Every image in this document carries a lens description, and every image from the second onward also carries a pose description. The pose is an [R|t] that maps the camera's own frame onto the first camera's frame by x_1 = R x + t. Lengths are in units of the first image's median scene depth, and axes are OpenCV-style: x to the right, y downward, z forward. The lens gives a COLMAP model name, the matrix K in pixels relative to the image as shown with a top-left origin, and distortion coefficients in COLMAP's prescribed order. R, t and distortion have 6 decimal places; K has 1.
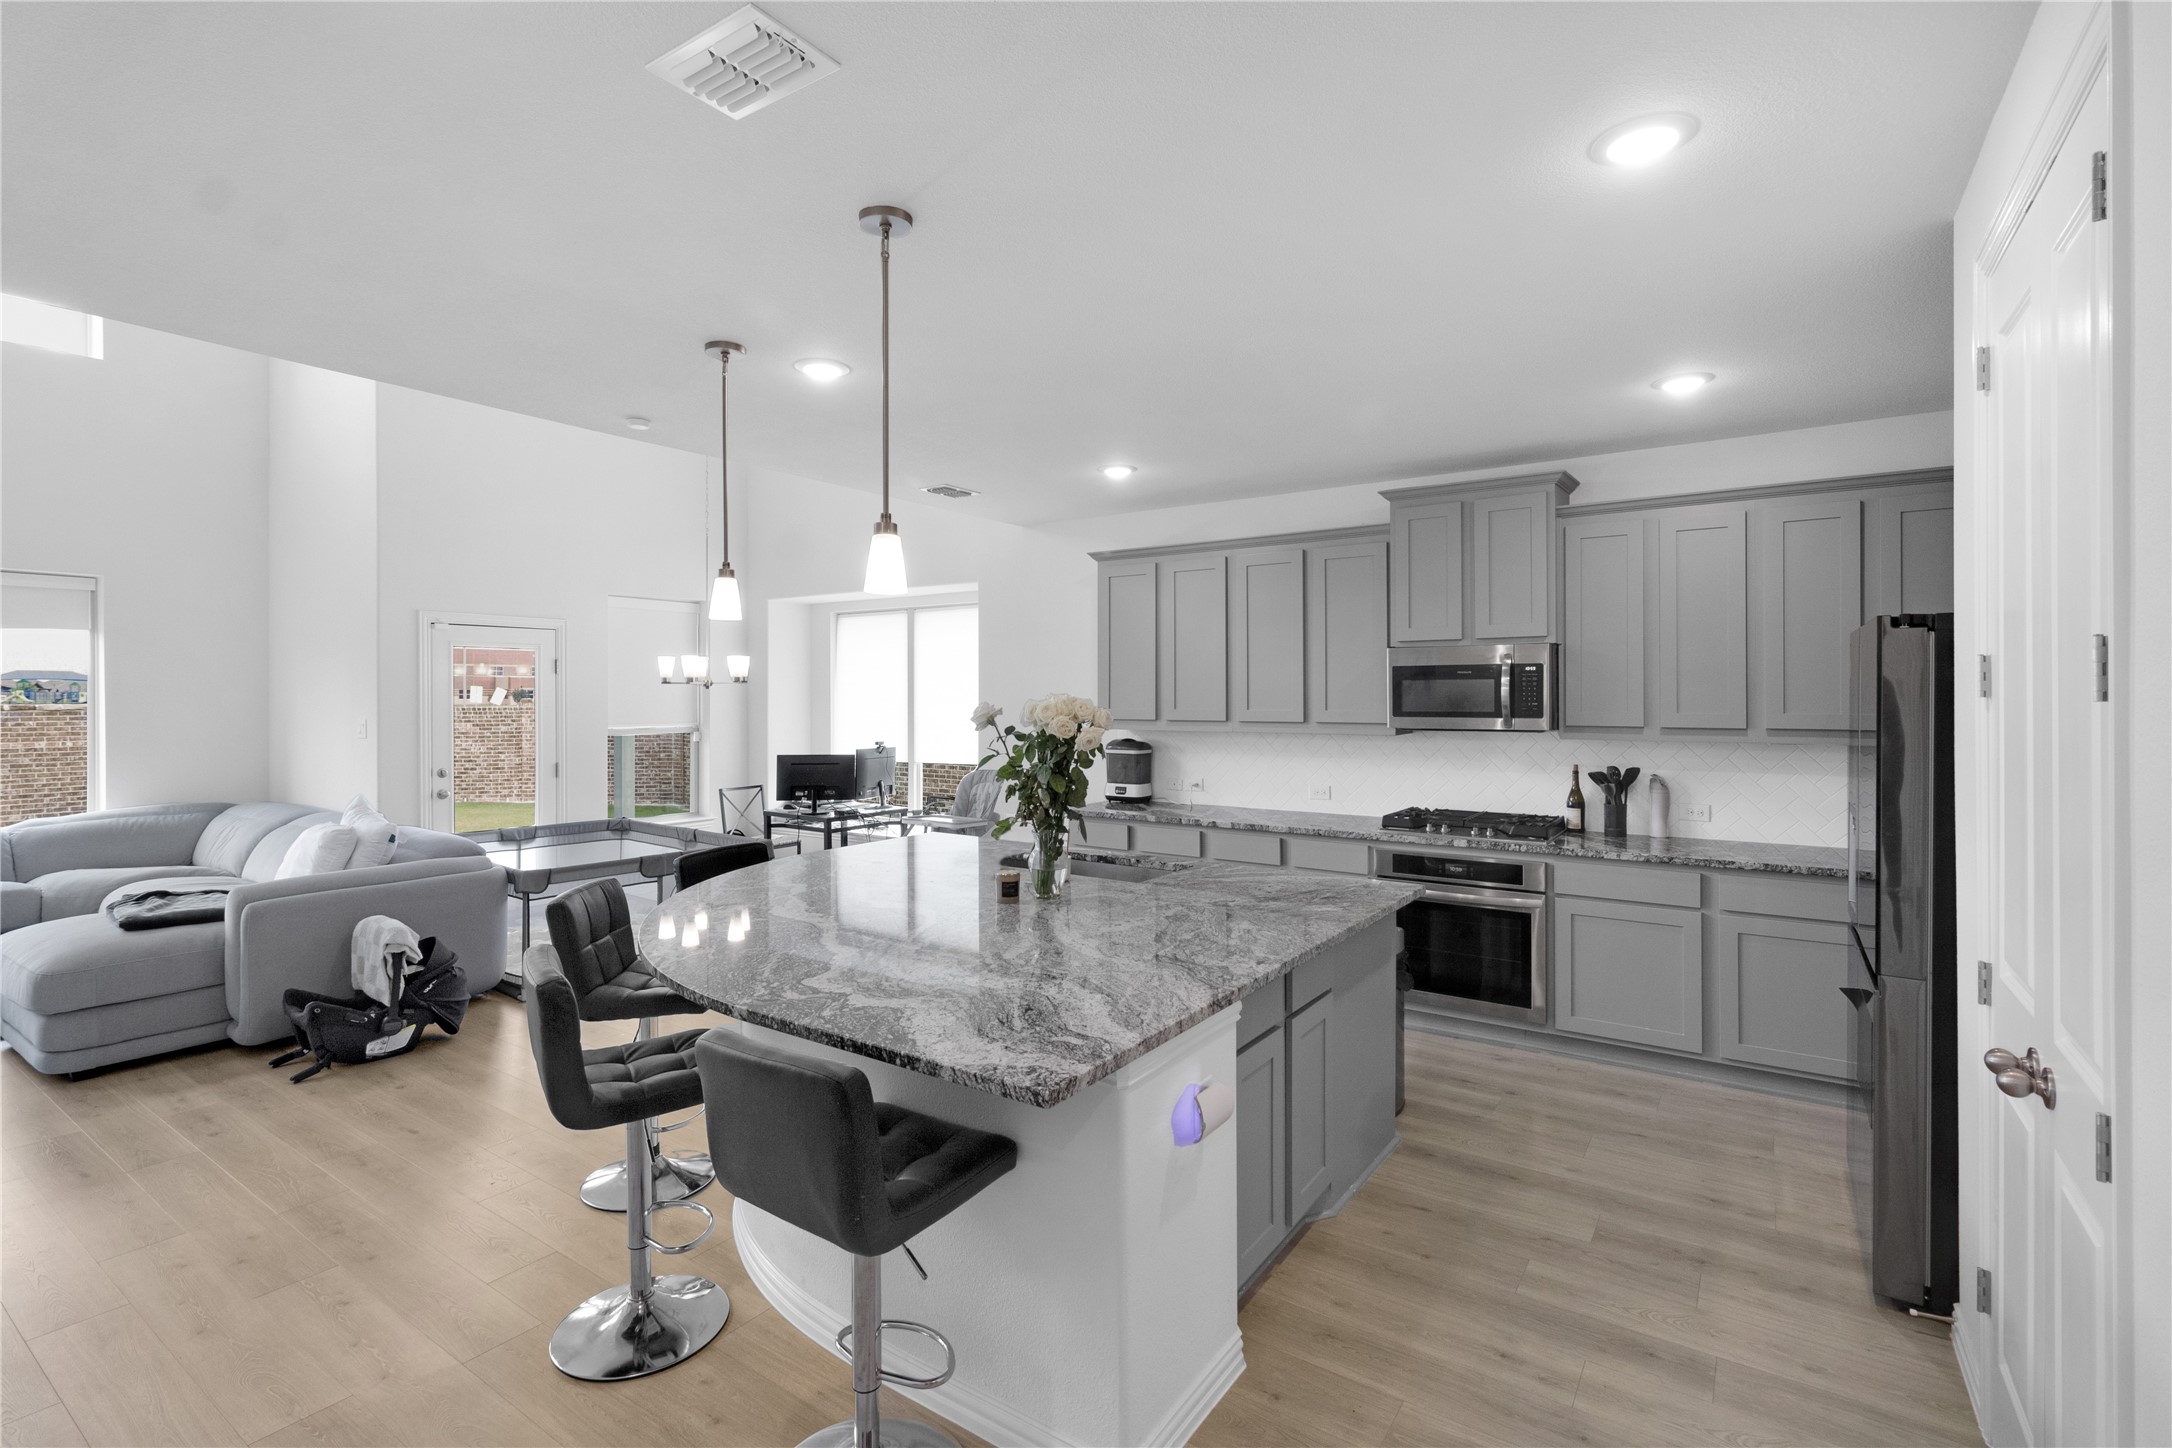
lens RADIAL K [[996.9, 0, 1092.4], [0, 996.9, 692.4], [0, 0, 1]] dist [0.001454, 0.000109]
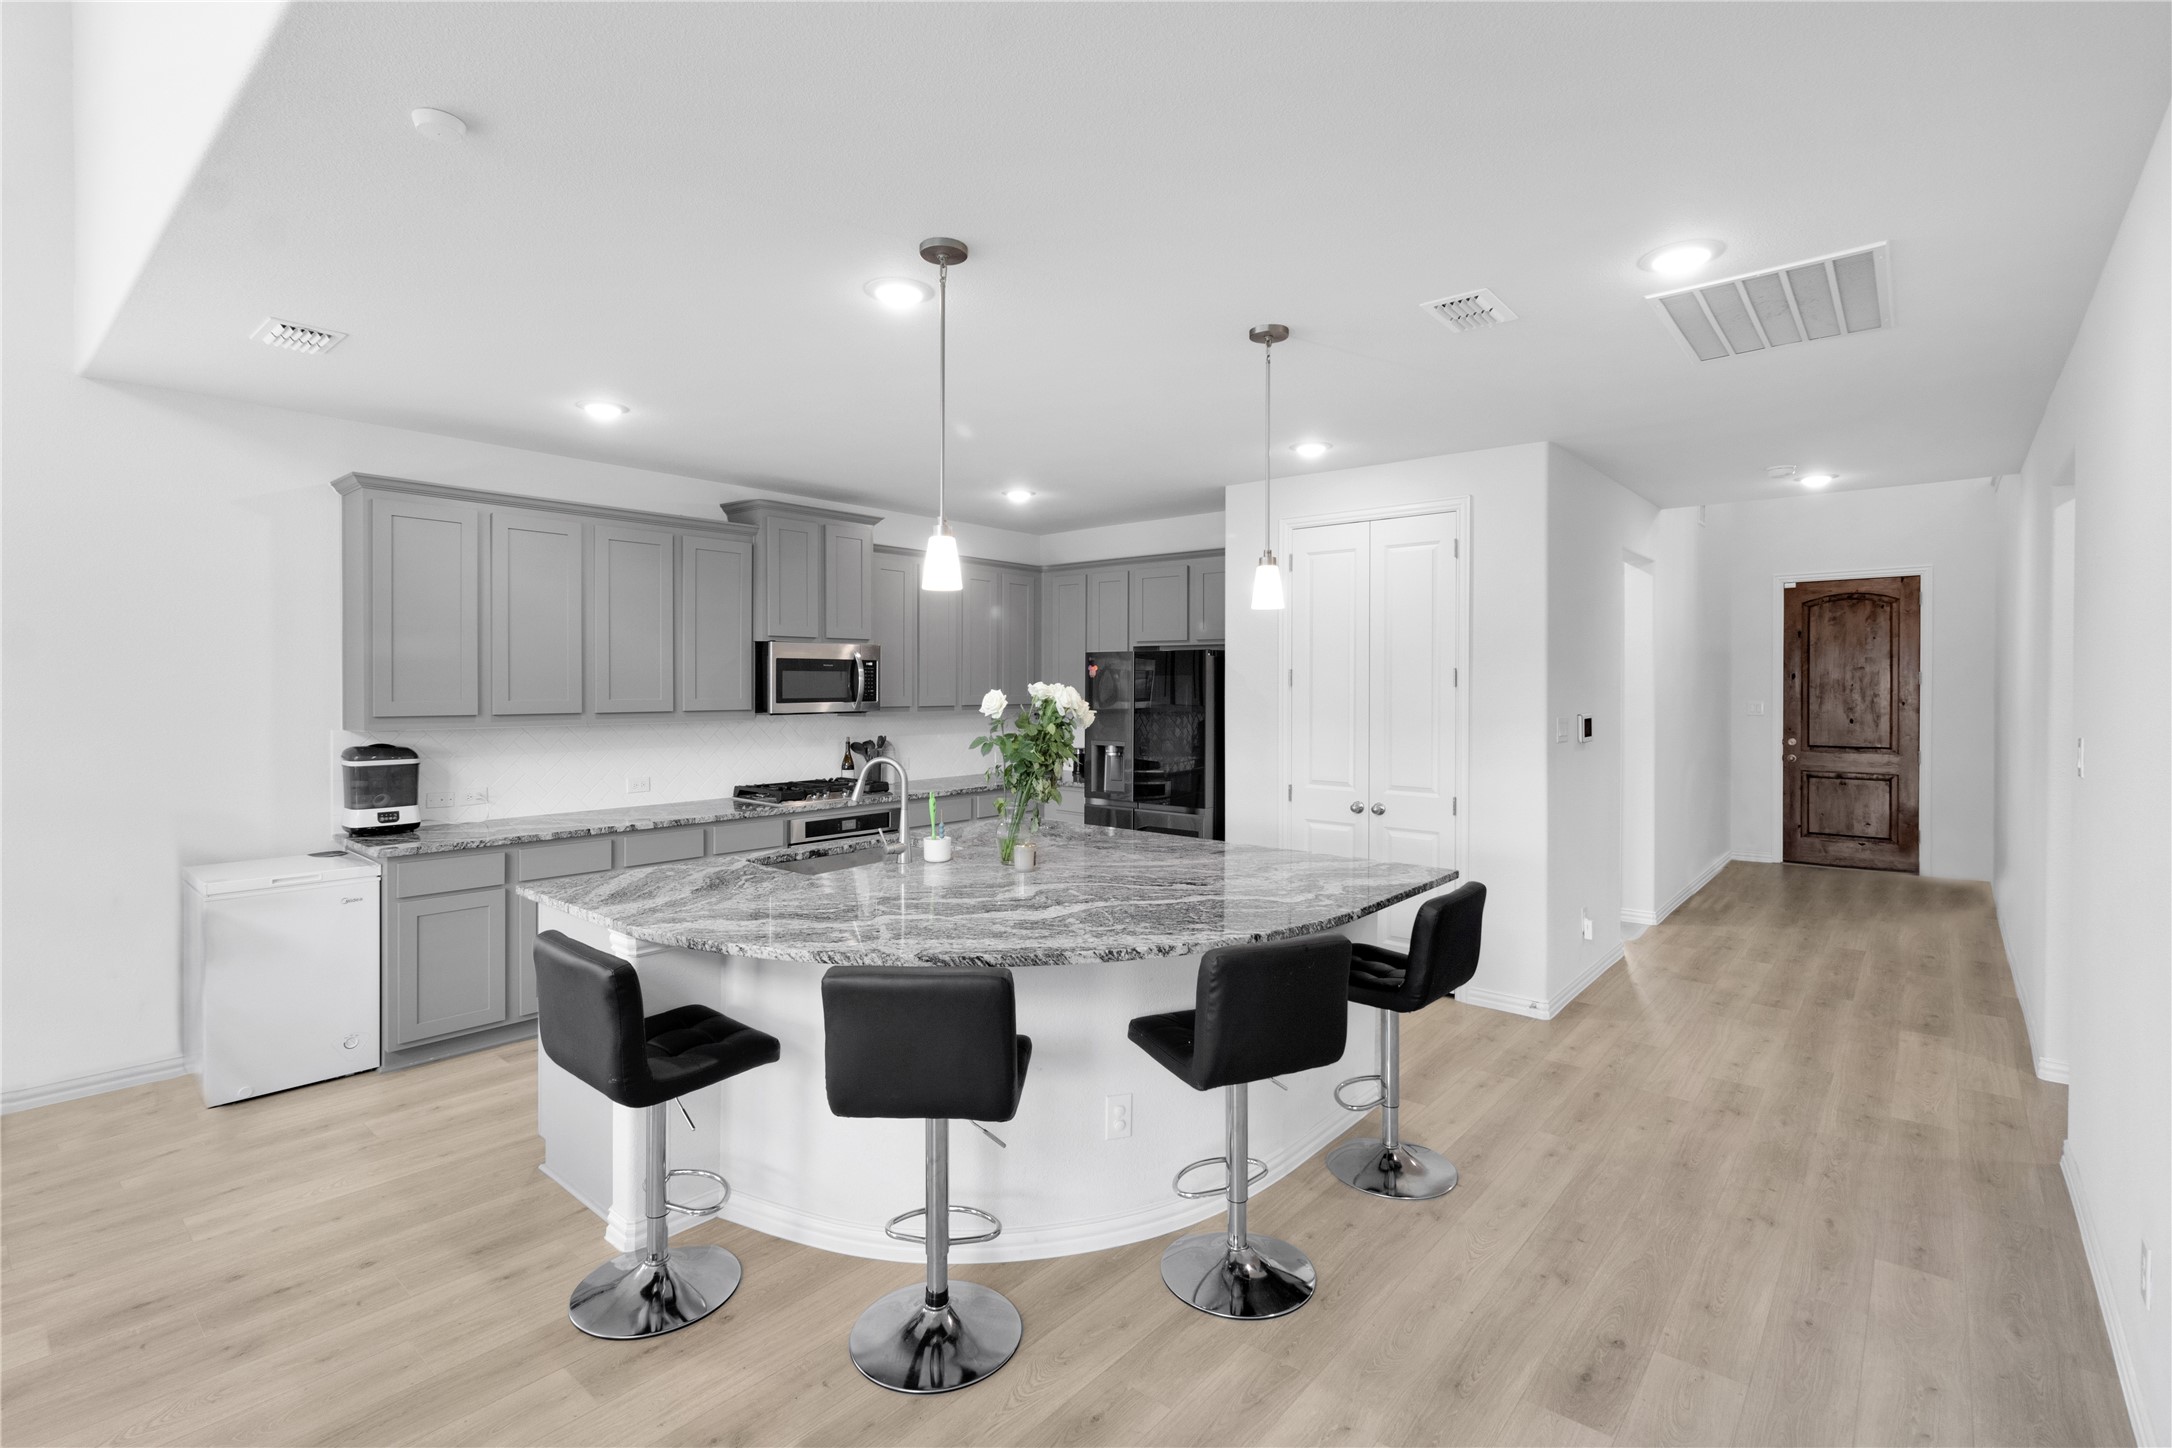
lens RADIAL K [[996.9, 0, 1092.4], [0, 996.9, 692.4], [0, 0, 1]] dist [0.001454, 0.000109]
pose [[0.108993, -0.006107, 0.994024, -0.711419], [-0.003936, 0.999971, 0.006575, 0.003035], [-0.994035, -0.004629, 0.108965, 0.487434]]
